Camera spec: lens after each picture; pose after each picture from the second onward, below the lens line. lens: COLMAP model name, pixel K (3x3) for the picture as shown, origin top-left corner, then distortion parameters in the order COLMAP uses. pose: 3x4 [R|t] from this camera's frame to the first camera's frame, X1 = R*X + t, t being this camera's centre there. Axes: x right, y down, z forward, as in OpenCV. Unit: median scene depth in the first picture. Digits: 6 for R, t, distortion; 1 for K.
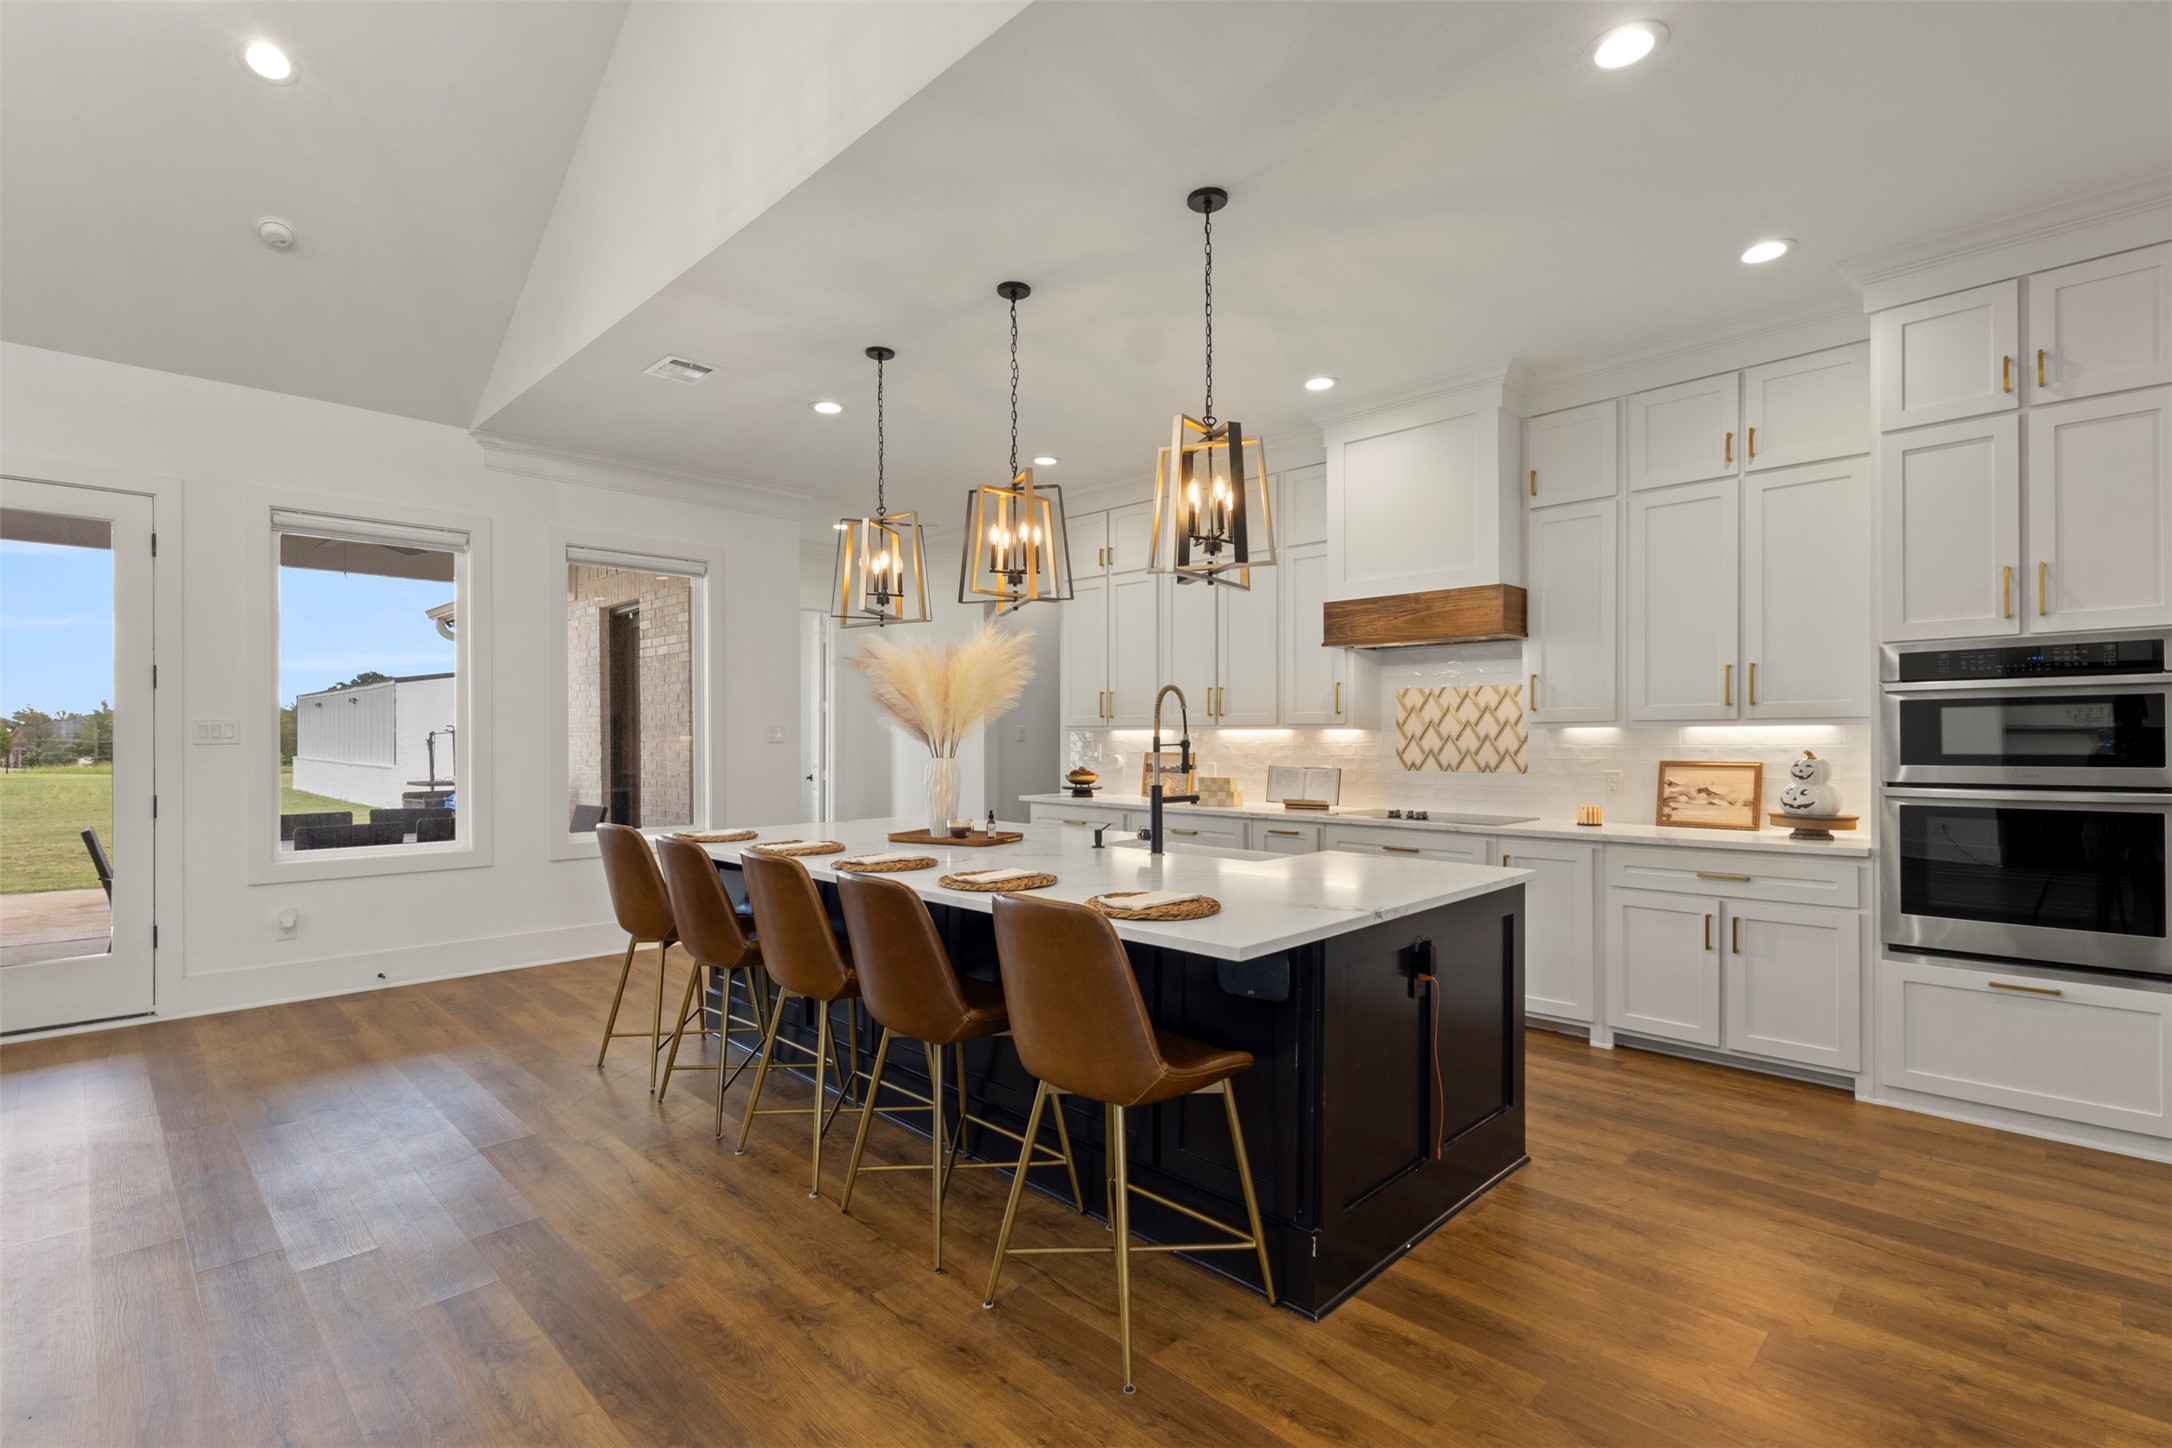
lens RADIAL K [[1015.3, 0, 1086.0], [0, 1015.3, 724.0], [0, 0, 1]] dist [0.001306, 0.001565]
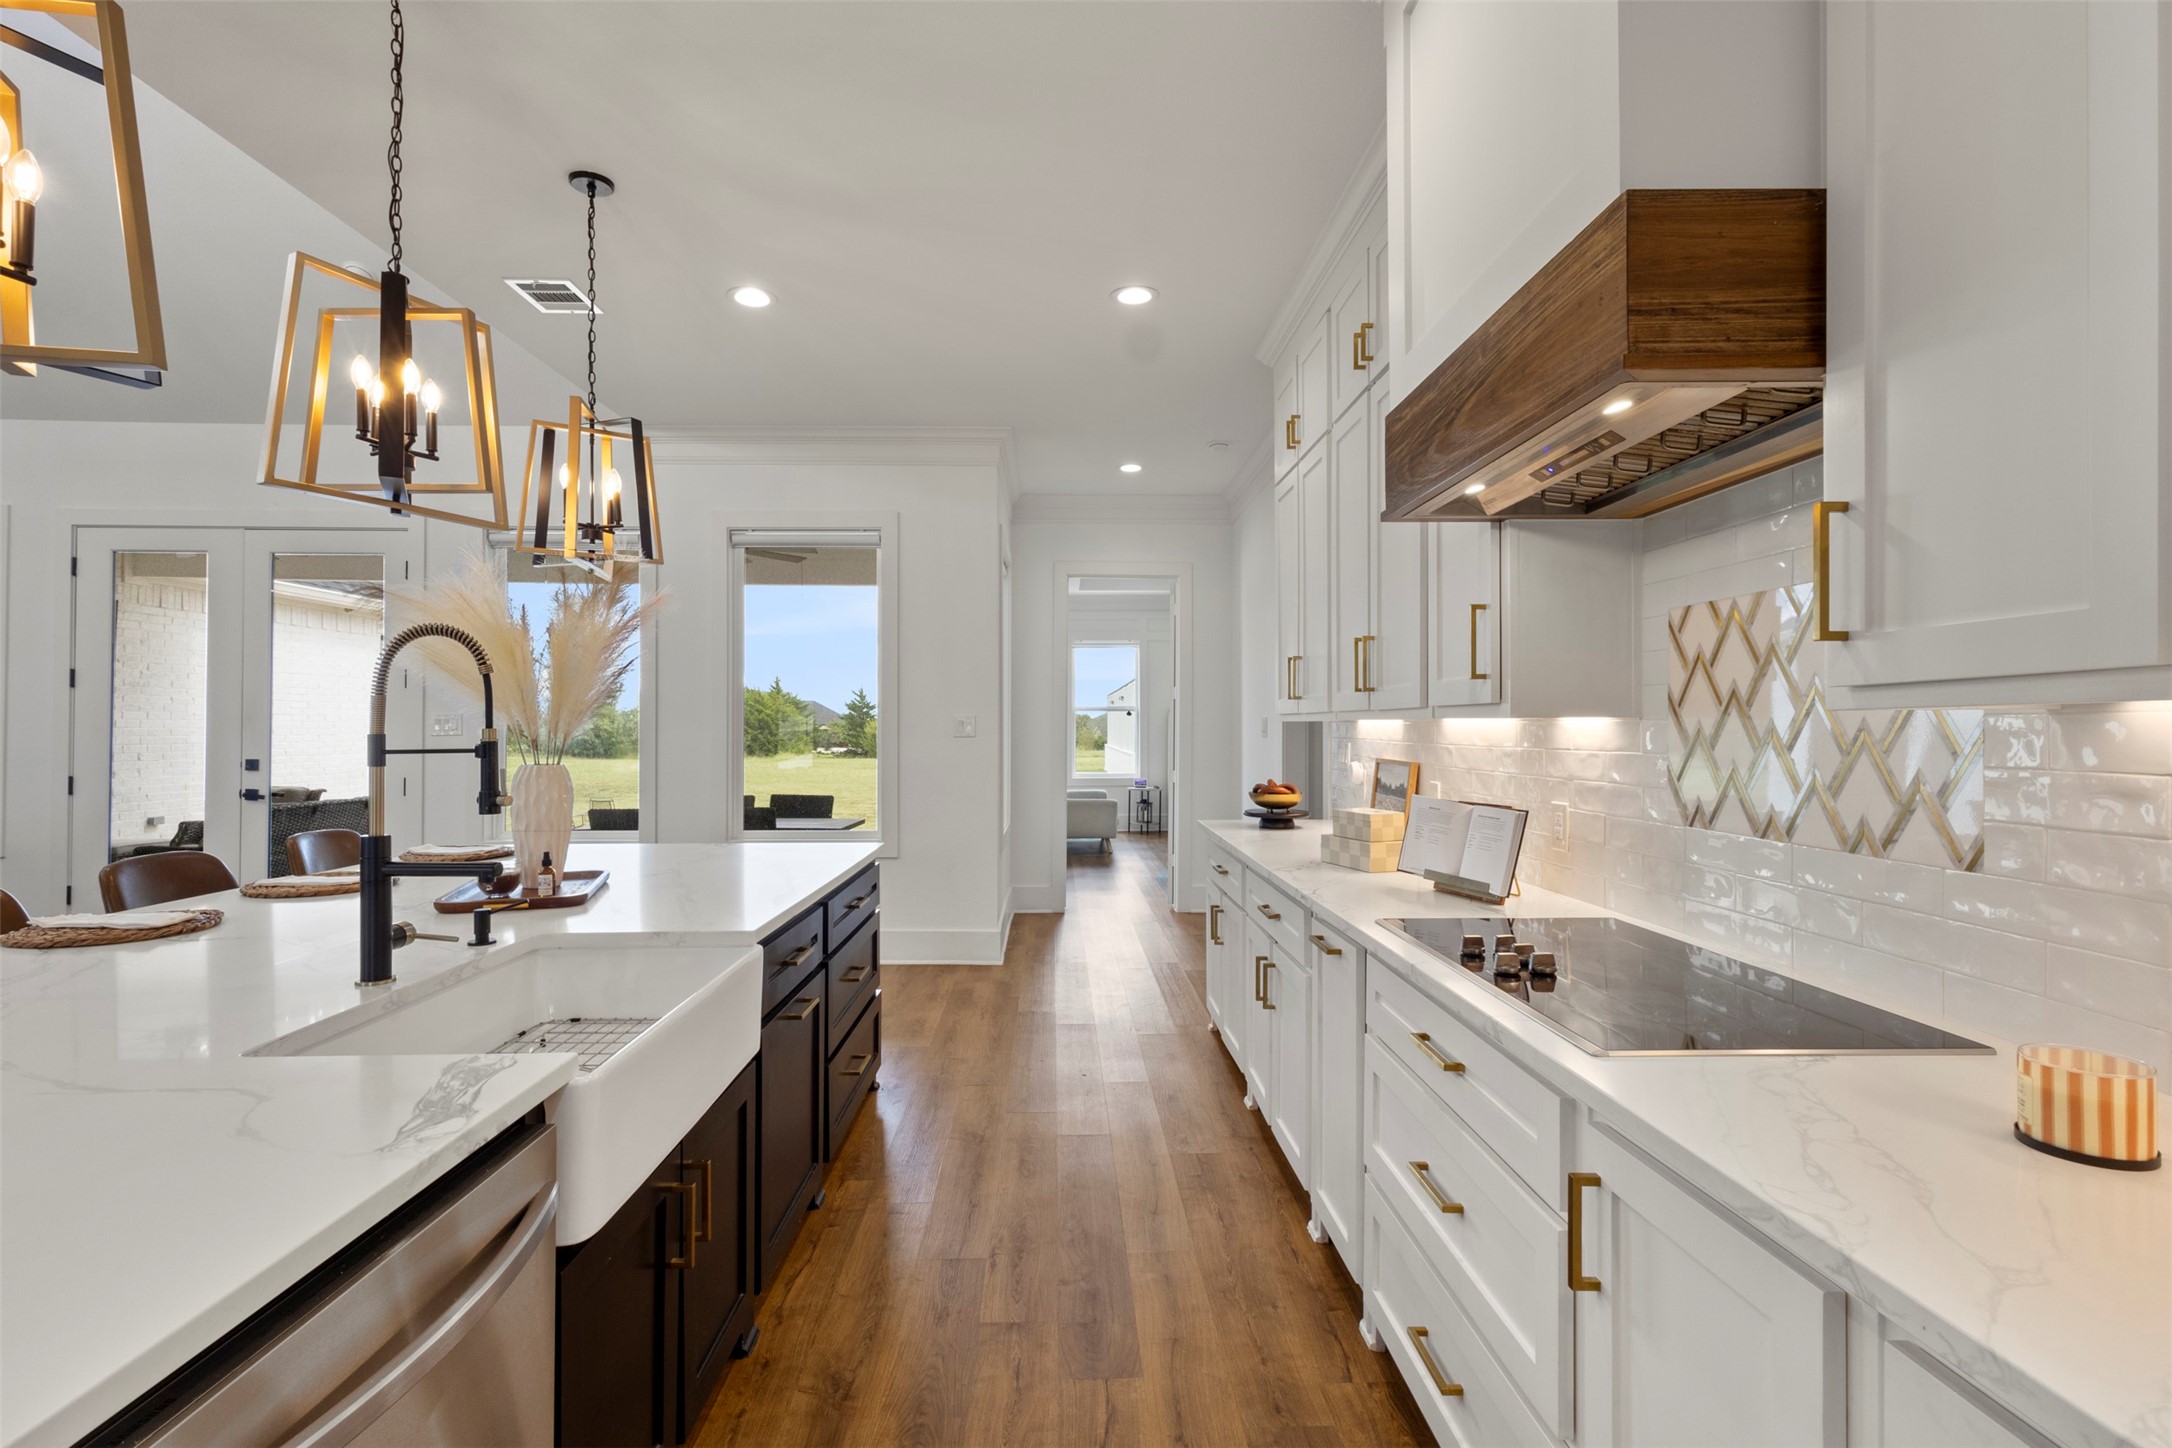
lens RADIAL K [[1010.4, 0, 1071.1], [0, 1010.4, 726.3], [0, 0, 1]] dist [0.000333, 0.000006]
pose [[0.717021, 0.000171, -0.697052, 0.520043], [0.006551, 0.999954, 0.006985, 0.006337], [0.697021, -0.009575, 0.716987, 0.727700]]
